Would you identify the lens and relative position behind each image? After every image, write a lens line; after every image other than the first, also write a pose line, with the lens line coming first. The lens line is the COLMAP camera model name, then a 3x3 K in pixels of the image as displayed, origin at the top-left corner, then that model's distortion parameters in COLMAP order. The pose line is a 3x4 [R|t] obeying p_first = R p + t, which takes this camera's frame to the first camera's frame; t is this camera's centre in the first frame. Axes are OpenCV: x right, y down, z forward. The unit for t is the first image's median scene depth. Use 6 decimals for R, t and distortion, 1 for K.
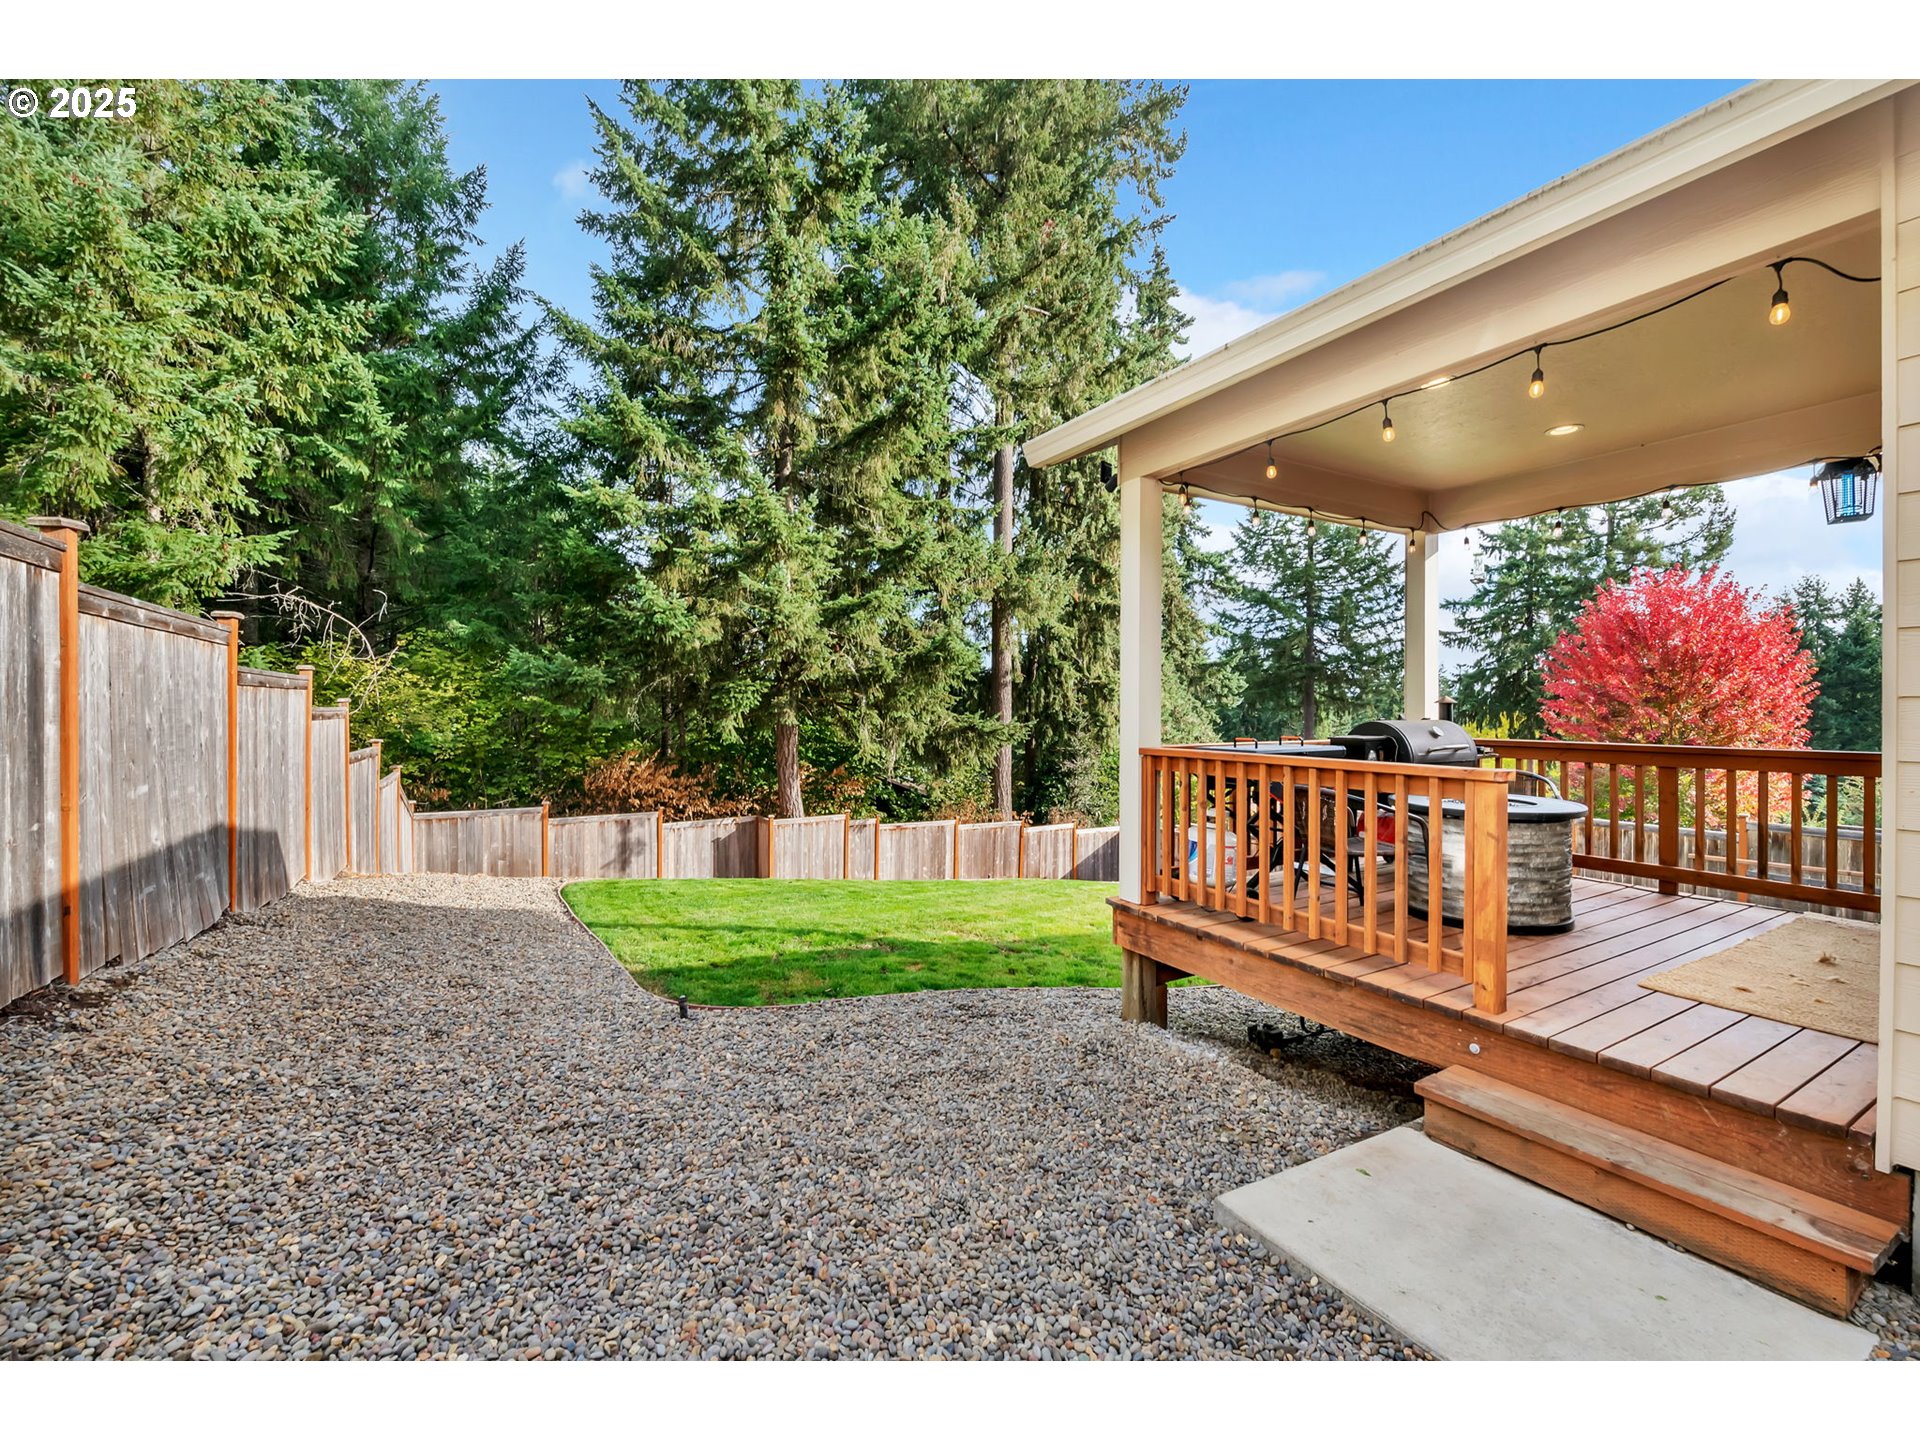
lens RADIAL K [[783.2, 0, 956.8], [0, 783.2, 714.6], [0, 0, 1]] dist [-0.001021, -0.004498]
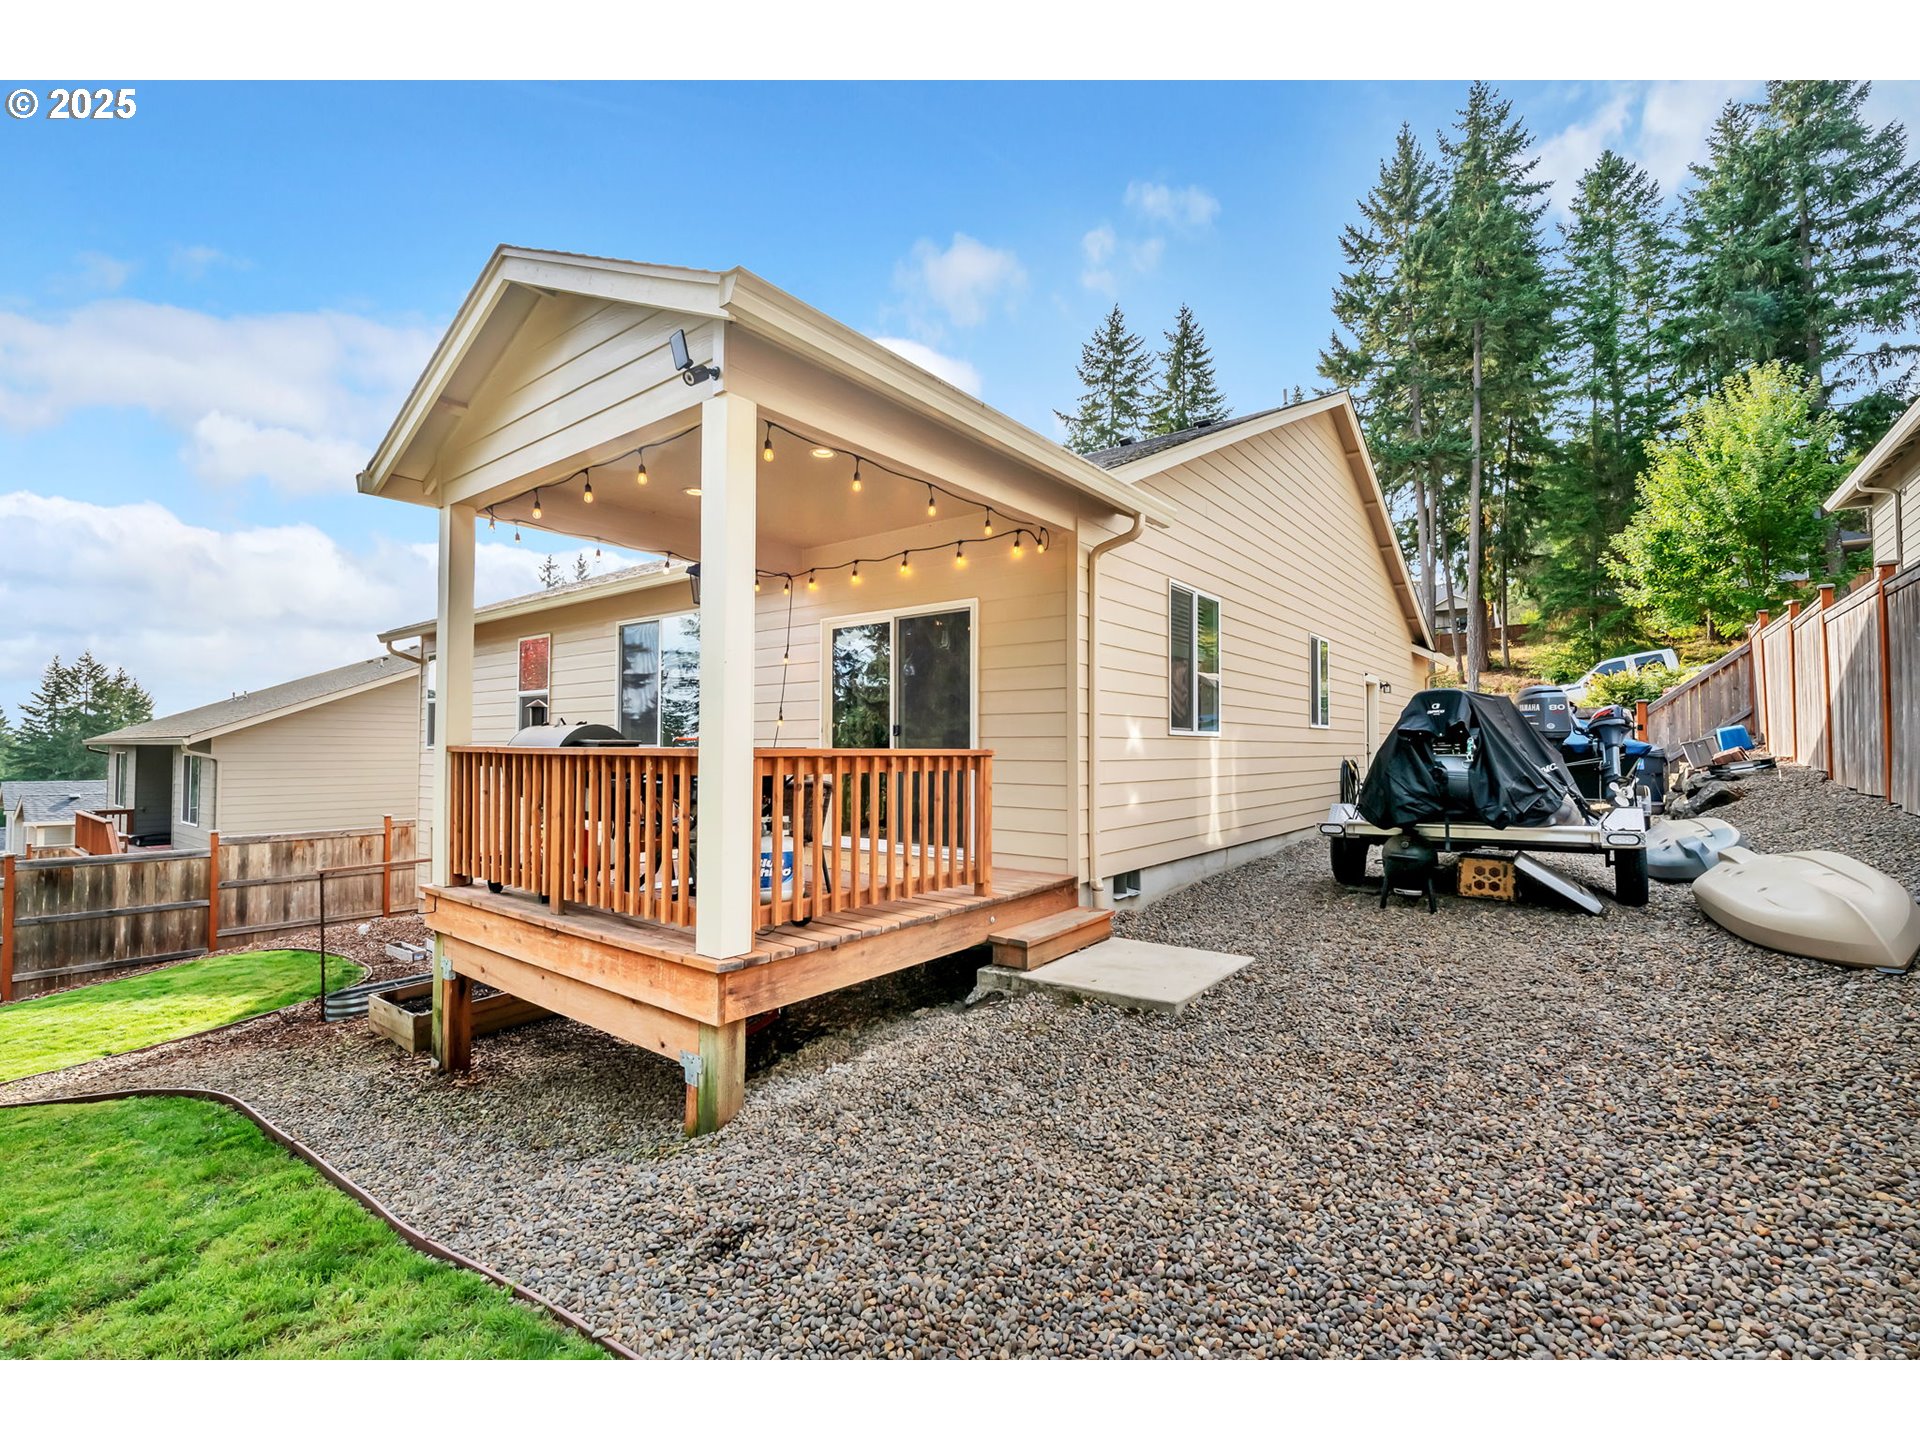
lens RADIAL K [[842.8, 0, 959.8], [0, 842.8, 724.6], [0, 0, 1]] dist [-0.001677, -0.000723]
pose [[-0.382138, 0.024646, 0.923777, -0.111672], [0.003036, 0.999672, -0.025415, 0.007524], [-0.924100, -0.006907, -0.382087, 0.205101]]
